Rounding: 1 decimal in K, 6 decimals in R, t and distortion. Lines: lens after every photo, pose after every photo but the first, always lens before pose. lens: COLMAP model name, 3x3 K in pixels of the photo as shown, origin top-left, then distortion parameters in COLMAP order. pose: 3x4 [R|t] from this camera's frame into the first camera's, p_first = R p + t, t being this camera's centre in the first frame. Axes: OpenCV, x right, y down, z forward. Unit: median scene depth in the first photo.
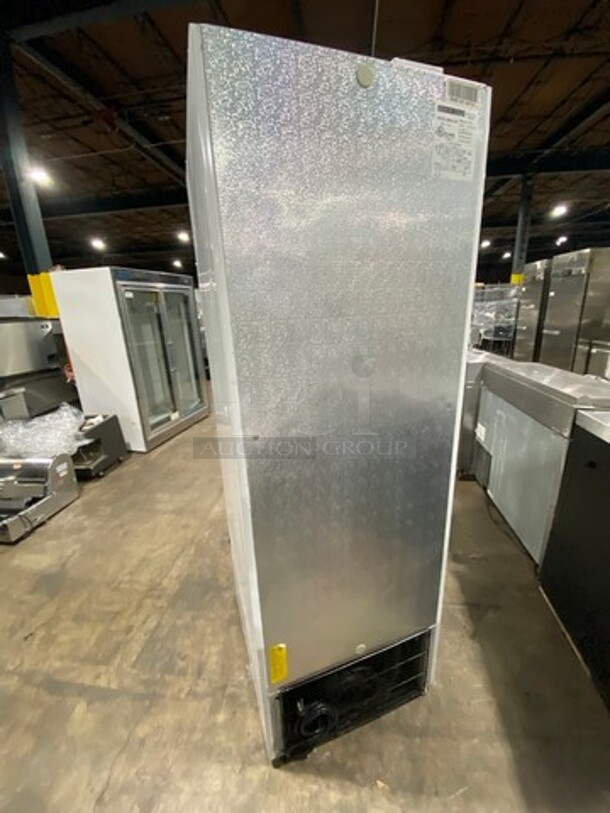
lens RADIAL K [[333.3, 0, 305.0], [0, 333.3, 406.5], [0, 0, 1]] dist [-0.001632, -0.000271]
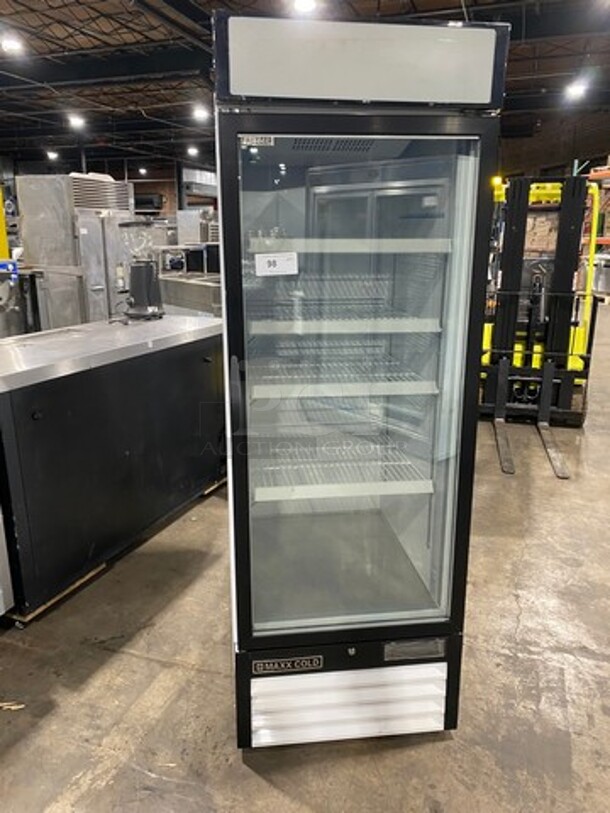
lens RADIAL K [[600.3, 0, 305.0], [0, 600.3, 406.5], [0, 0, 1]] dist [-0.001389, -0.005450]
pose [[-0.974673, -0.026413, 0.222068, -0.163557], [0.093015, 0.855154, 0.509961, -0.430475], [-0.203372, 0.517701, -0.831039, 1.509352]]
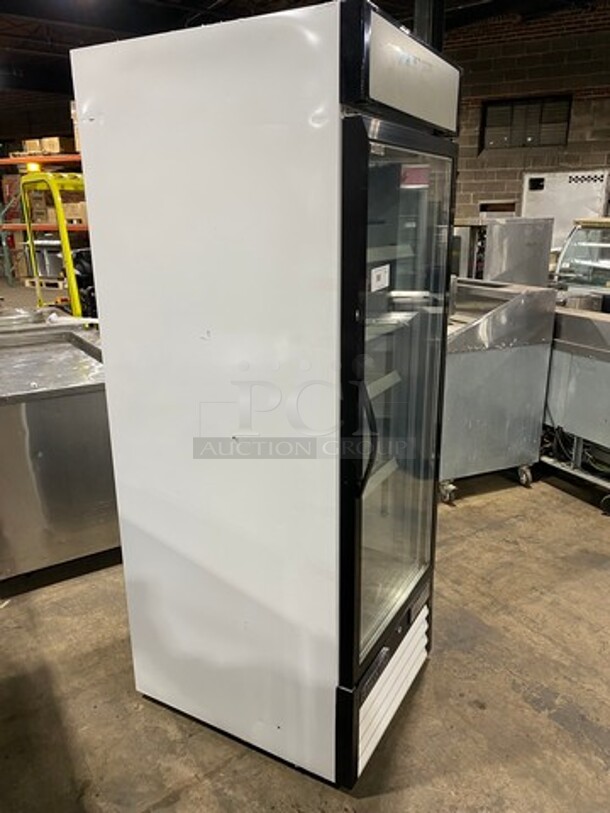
lens RADIAL K [[600.3, 0, 305.0], [0, 600.3, 406.5], [0, 0, 1]] dist [-0.001389, -0.005450]
pose [[-0.762400, 0.231588, -0.604246, 0.558187], [-0.143835, 0.849760, 0.507168, -0.426082], [0.630918, 0.473577, -0.614547, 1.271189]]
